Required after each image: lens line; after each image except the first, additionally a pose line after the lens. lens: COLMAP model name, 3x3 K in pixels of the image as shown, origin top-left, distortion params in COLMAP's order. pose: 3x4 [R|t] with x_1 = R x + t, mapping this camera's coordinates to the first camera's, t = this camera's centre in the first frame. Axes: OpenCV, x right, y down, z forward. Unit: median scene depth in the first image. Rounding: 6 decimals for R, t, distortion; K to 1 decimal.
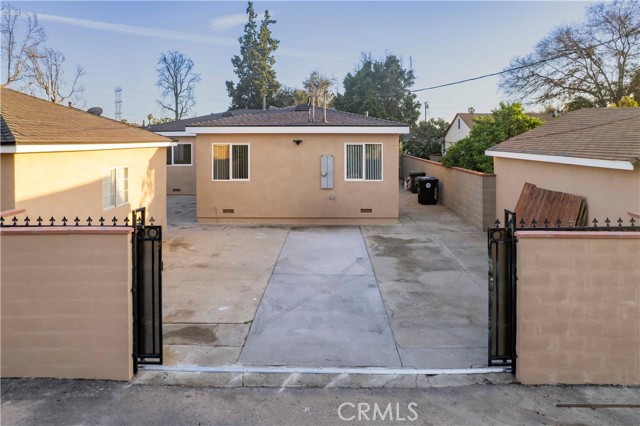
lens RADIAL K [[421.8, 0, 329.1], [0, 421.8, 188.9], [0, 0, 1]] dist [-0.063057, 0.048188]
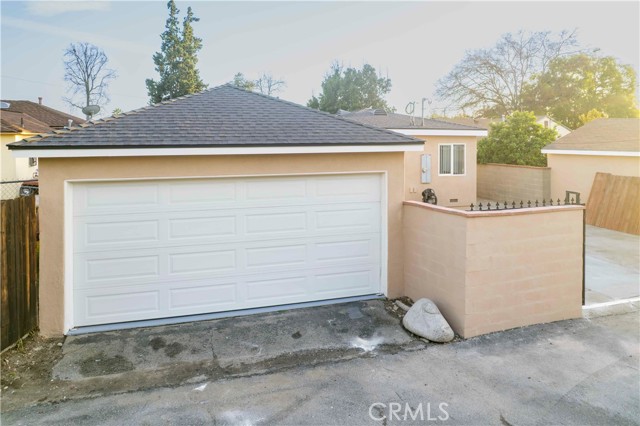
lens RADIAL K [[421.8, 0, 331.5], [0, 421.8, 184.6], [0, 0, 1]] dist [-0.063057, 0.048188]
pose [[0.949183, -0.033085, 0.312981, -0.159034], [0.037544, 0.999261, -0.008228, 0.000804], [-0.312478, 0.019560, 0.949724, -0.003670]]
